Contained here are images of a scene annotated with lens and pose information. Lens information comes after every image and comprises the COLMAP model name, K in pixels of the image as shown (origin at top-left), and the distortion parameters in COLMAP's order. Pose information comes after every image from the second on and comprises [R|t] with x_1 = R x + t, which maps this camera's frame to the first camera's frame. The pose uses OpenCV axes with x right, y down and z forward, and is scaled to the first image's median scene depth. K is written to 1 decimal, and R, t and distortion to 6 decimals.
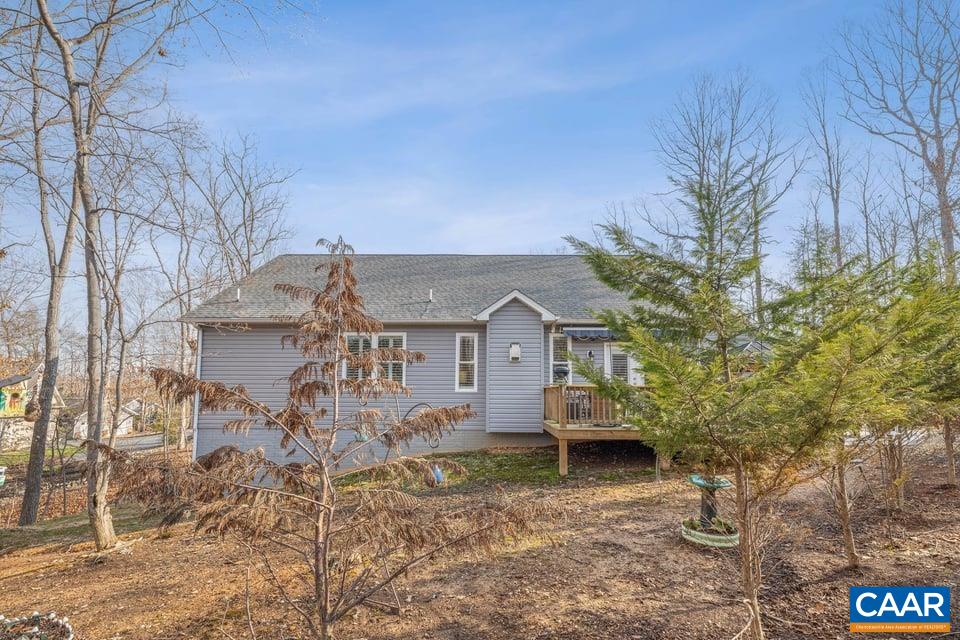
lens RADIAL K [[397.0, 0, 480.0], [0, 397.0, 320.0], [0, 0, 1]] dist [0.000565, 0.000538]
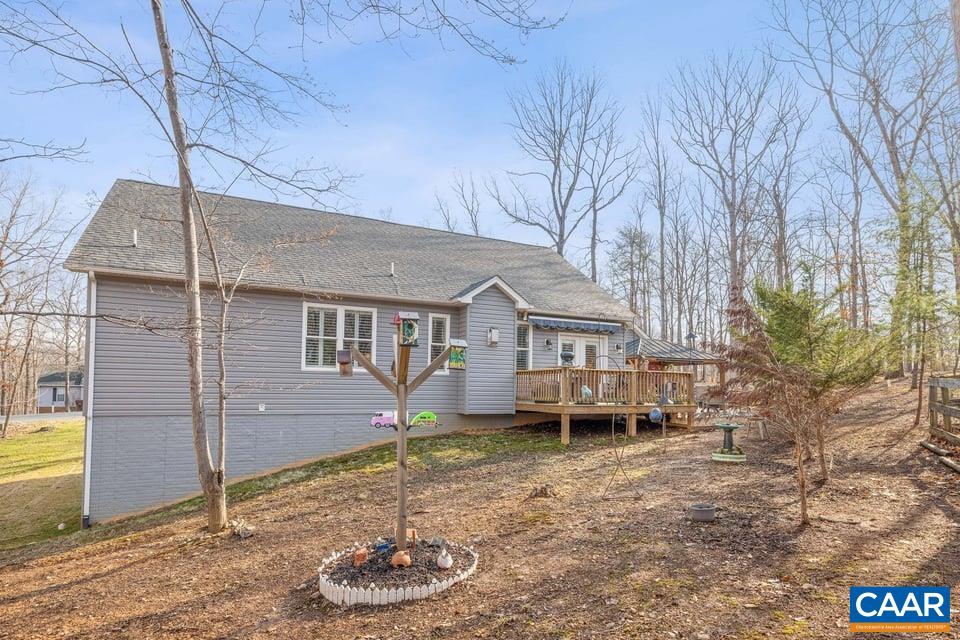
lens RADIAL K [[501.3, 0, 479.9], [0, 501.3, 308.0], [0, 0, 1]] dist [-0.001348, -0.000236]
pose [[0.893538, 0.079247, 0.441939, -0.504625], [-0.089684, 0.995967, 0.002734, 0.006413], [-0.439940, -0.042078, 0.897041, -0.143142]]
